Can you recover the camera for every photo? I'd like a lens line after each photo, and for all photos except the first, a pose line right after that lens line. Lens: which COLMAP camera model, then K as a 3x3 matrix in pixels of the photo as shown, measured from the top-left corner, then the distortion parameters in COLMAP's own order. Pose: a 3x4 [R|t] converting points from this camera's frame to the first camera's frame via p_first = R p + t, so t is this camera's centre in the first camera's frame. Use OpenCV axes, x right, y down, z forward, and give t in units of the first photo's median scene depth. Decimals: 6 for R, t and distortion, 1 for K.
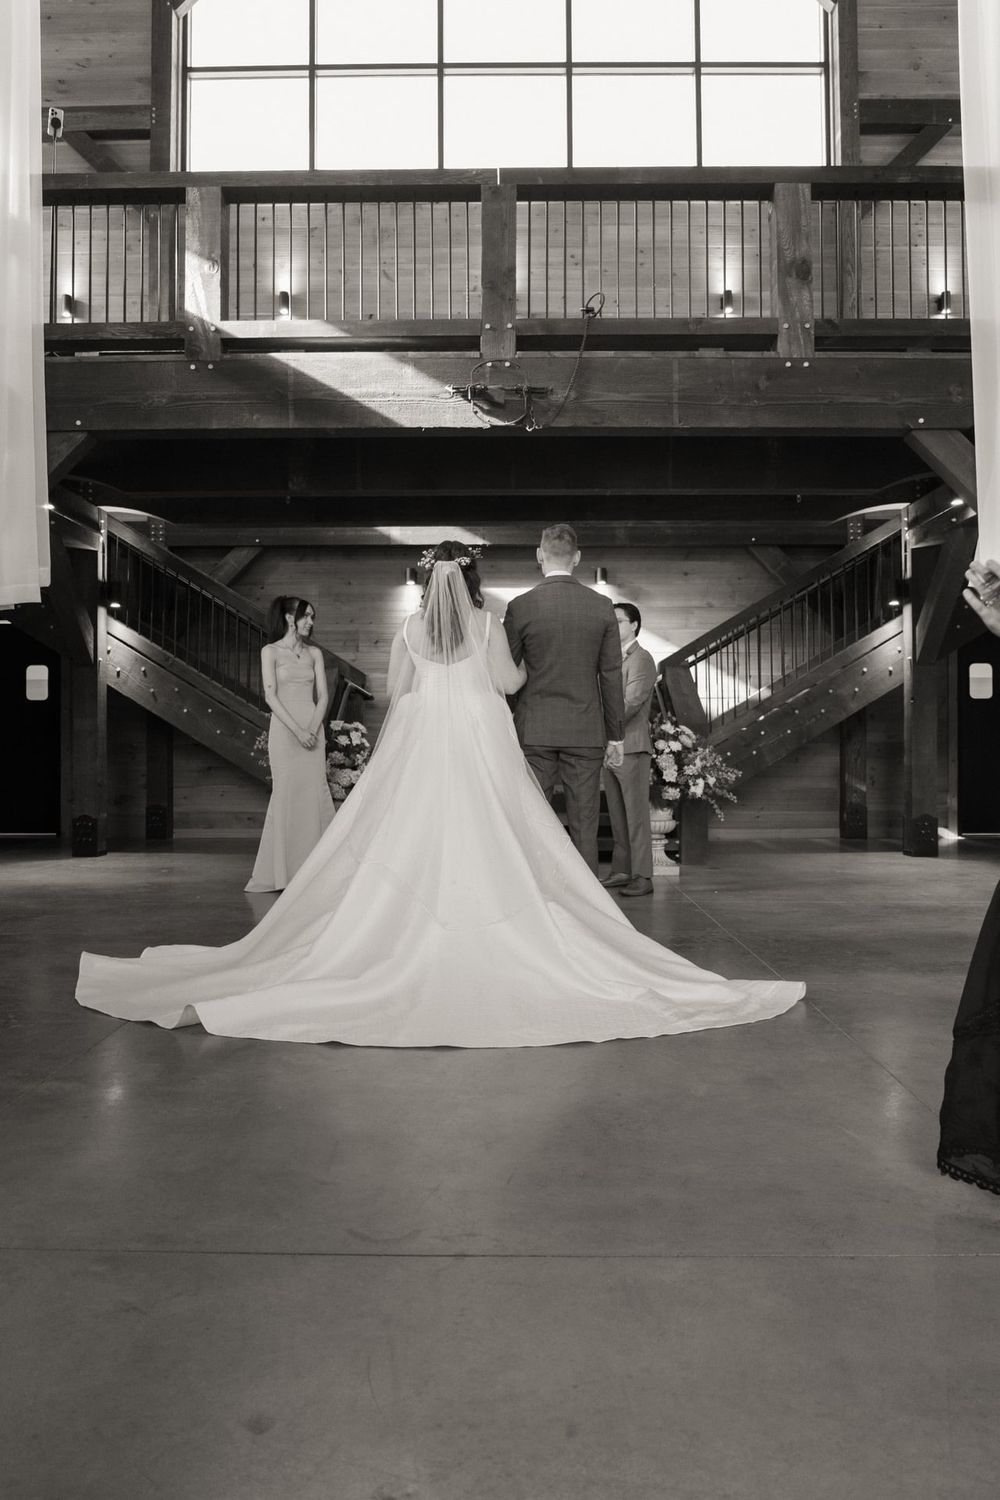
lens RADIAL K [[1154.8, 0, 491.5], [0, 1154.8, 747.4], [0, 0, 1]] dist [-0.065888, -0.002146]
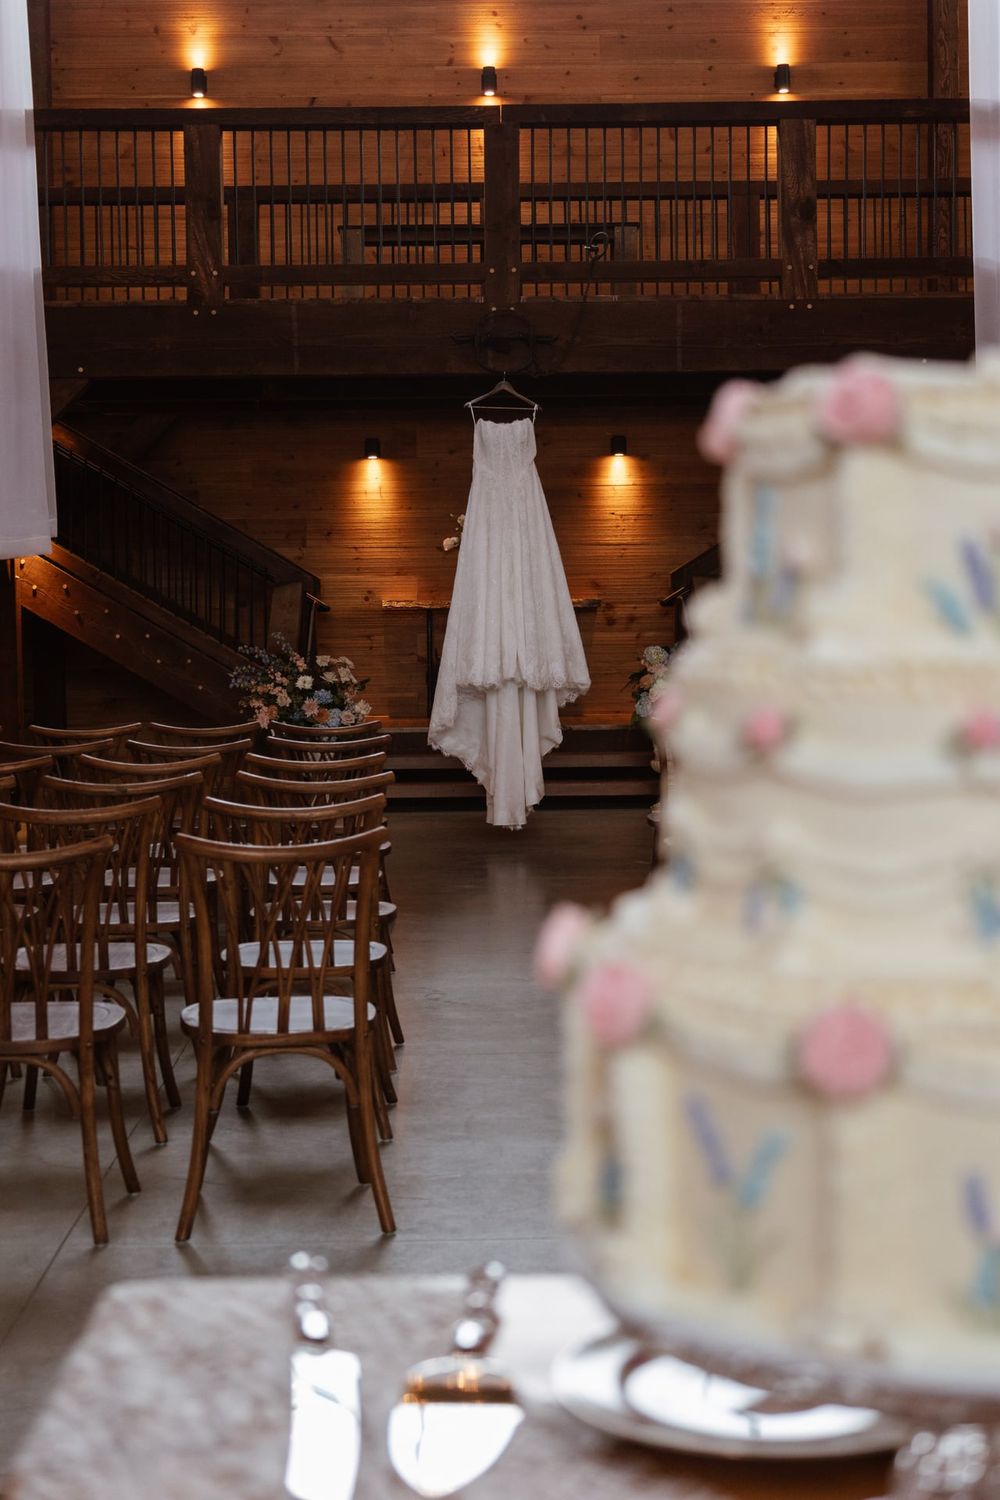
lens RADIAL K [[2456.3, 0, 499.6], [0, 2456.3, 750.0], [0, 0, 1]] dist [0.005549, 0.000000]
pose [[0.999470, -0.012581, 0.030040, -0.065175], [0.010839, 0.998288, 0.057480, -0.071598], [-0.030712, -0.057124, 0.997895, -1.147684]]
